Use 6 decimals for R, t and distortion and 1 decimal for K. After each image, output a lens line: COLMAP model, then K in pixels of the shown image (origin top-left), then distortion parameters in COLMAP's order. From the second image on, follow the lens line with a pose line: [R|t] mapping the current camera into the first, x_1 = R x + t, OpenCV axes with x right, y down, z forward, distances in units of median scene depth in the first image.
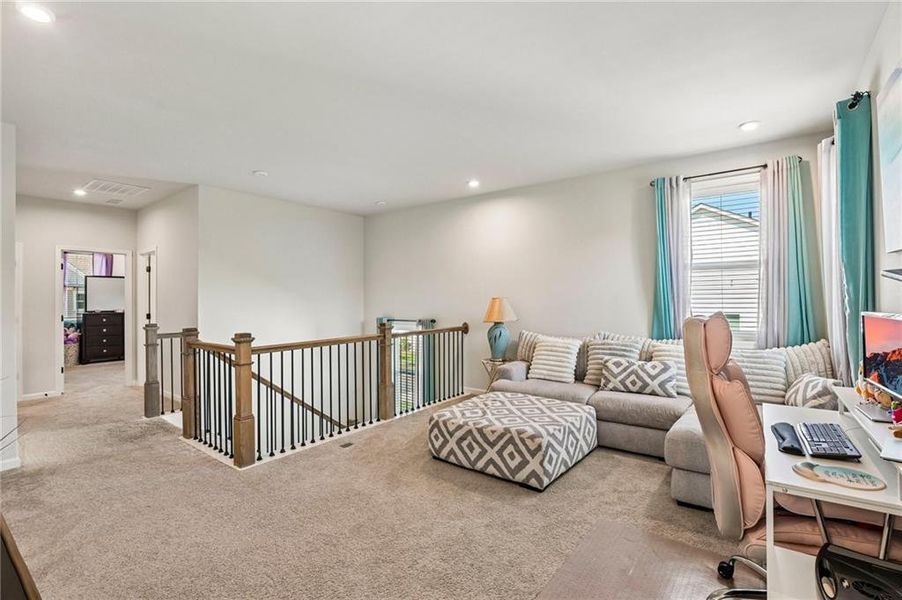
lens RADIAL K [[417.7, 0, 454.8], [0, 417.7, 301.1], [0, 0, 1]] dist [0.020286, -0.000172]
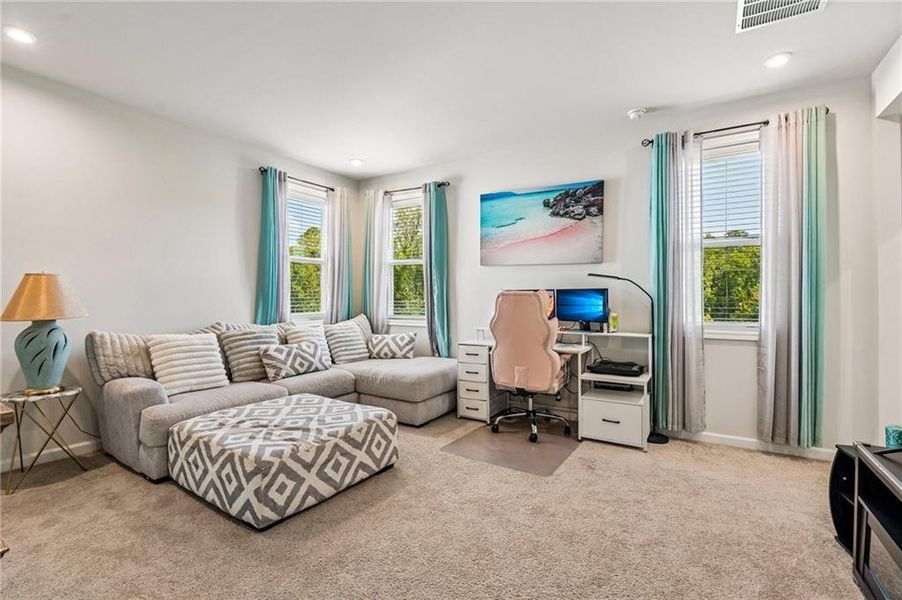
lens RADIAL K [[411.8, 0, 454.2], [0, 411.8, 299.6], [0, 0, 1]] dist [-0.007077, -0.000057]
pose [[-0.088293, 0.001869, 0.996093, -0.679831], [0.006099, 0.999981, -0.001336, 0.042203], [-0.996076, 0.005957, -0.088303, 0.786250]]
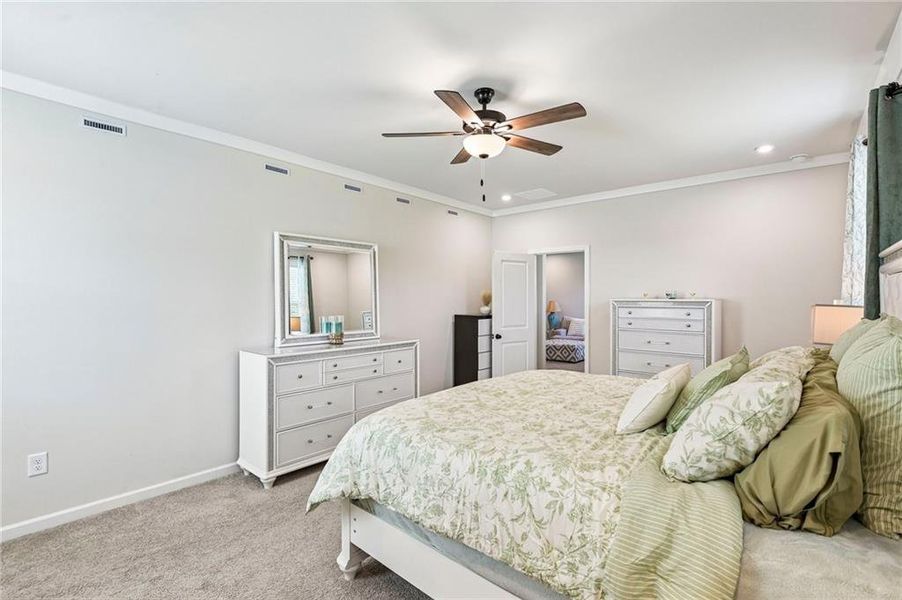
lens RADIAL K [[411.8, 0, 454.2], [0, 411.8, 299.6], [0, 0, 1]] dist [-0.007077, -0.000057]
pose [[0.998884, 0.009293, -0.046298, -0.476648], [-0.009358, 0.999956, -0.001191, -0.014292], [0.046285, 0.001623, 0.998927, -1.811912]]
